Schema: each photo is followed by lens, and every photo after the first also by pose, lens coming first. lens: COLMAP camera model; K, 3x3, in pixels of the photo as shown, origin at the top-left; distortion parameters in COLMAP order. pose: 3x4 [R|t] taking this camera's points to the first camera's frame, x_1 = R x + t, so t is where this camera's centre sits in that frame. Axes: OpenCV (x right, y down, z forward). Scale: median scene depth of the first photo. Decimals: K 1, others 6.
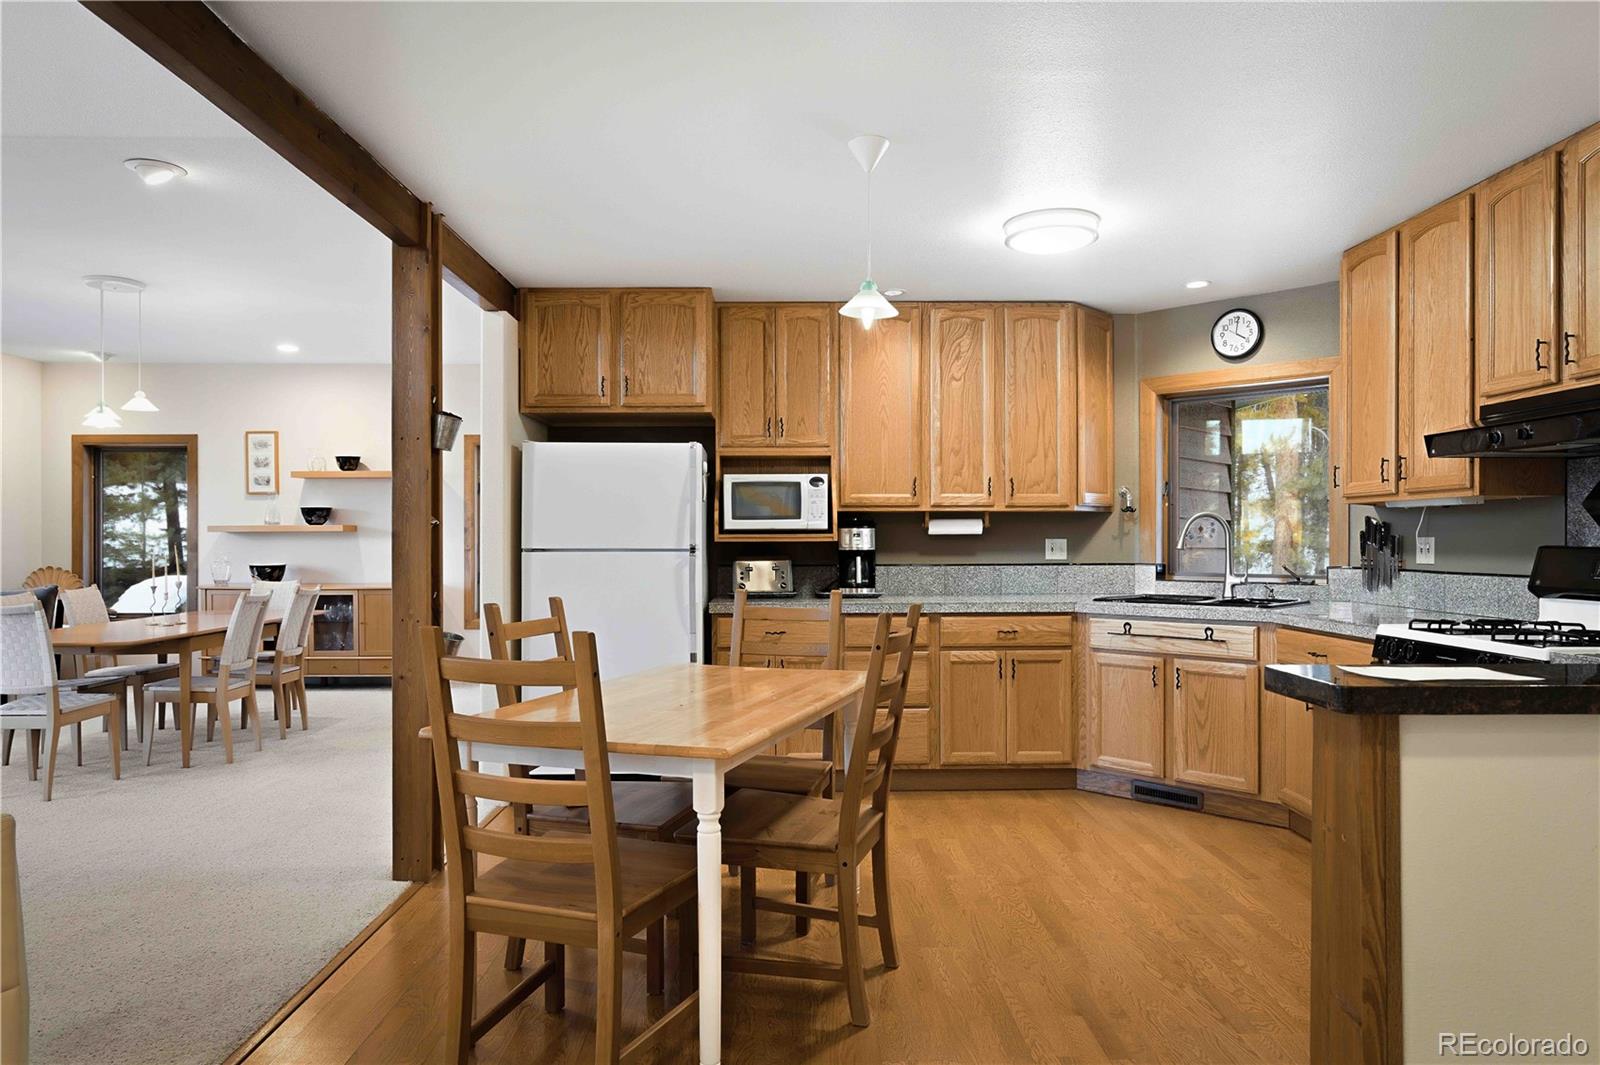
lens RADIAL K [[1008.3, 0, 797.5], [0, 1008.3, 541.9], [0, 0, 1]] dist [-0.007605, 0.003514]
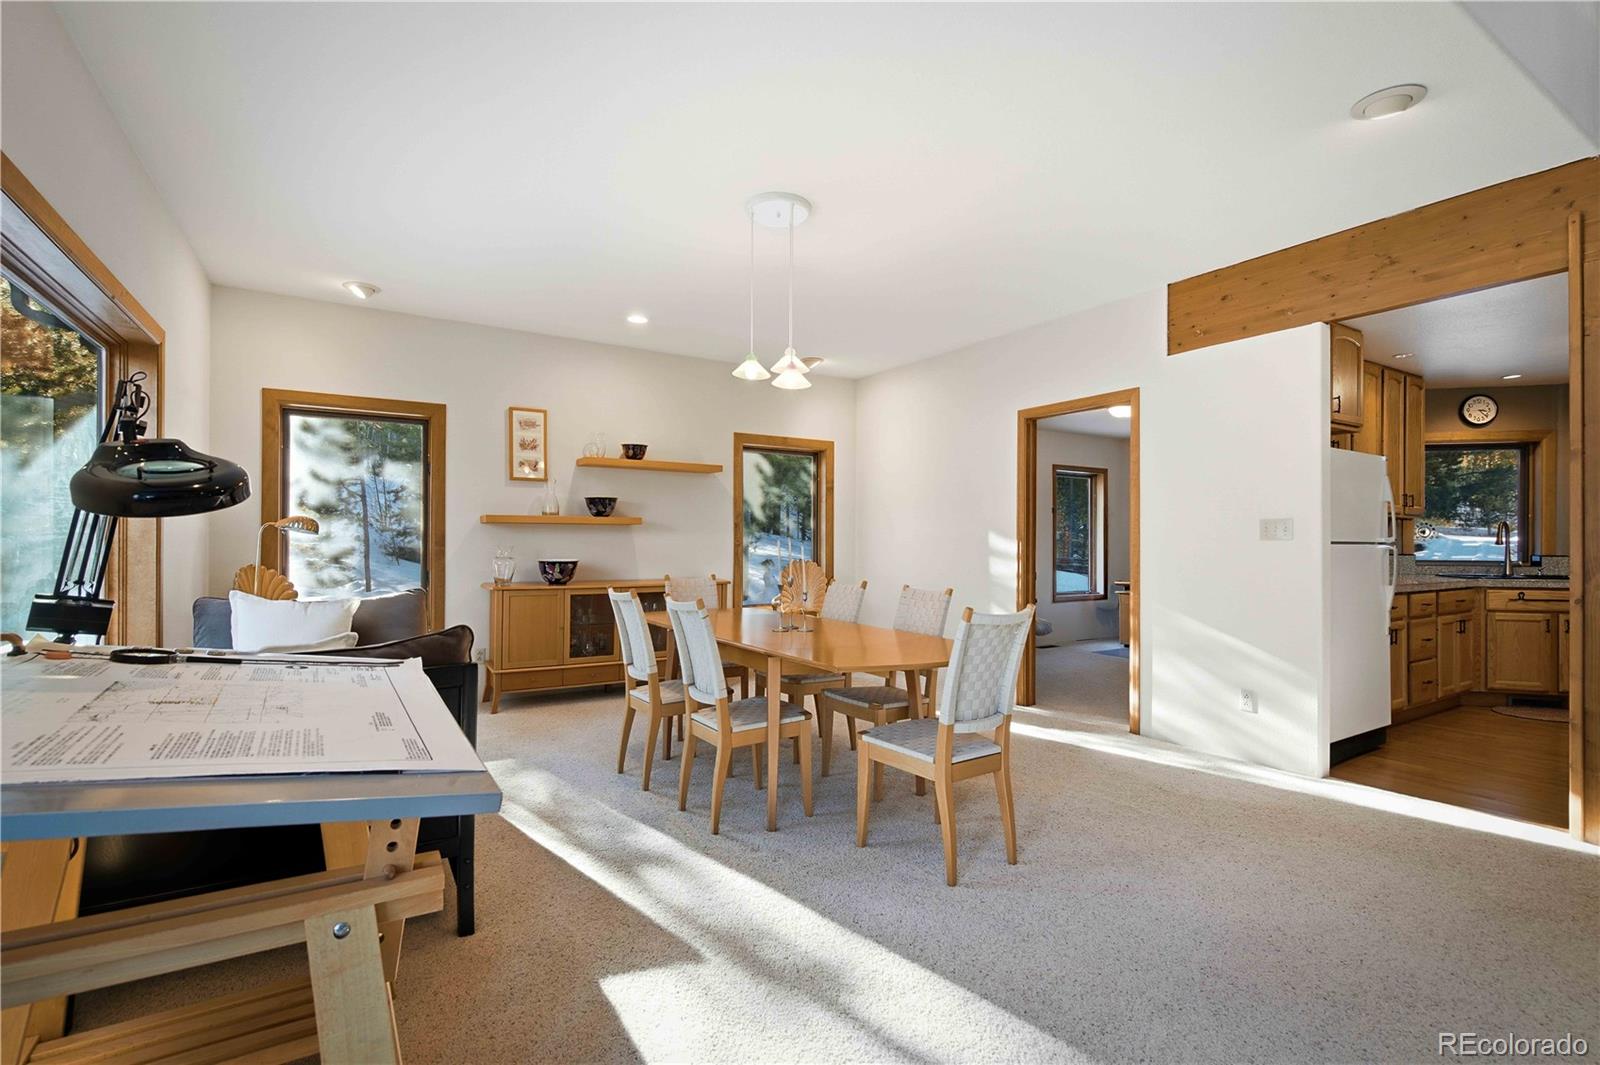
lens RADIAL K [[734.2, 0, 791.6], [0, 734.2, 535.5], [0, 0, 1]] dist [0.007304, -0.000842]
pose [[0.858383, 0.009846, 0.512915, -1.095305], [-0.005109, 0.999930, -0.010646, 0.010592], [-0.512984, 0.006518, 0.858373, 0.550023]]
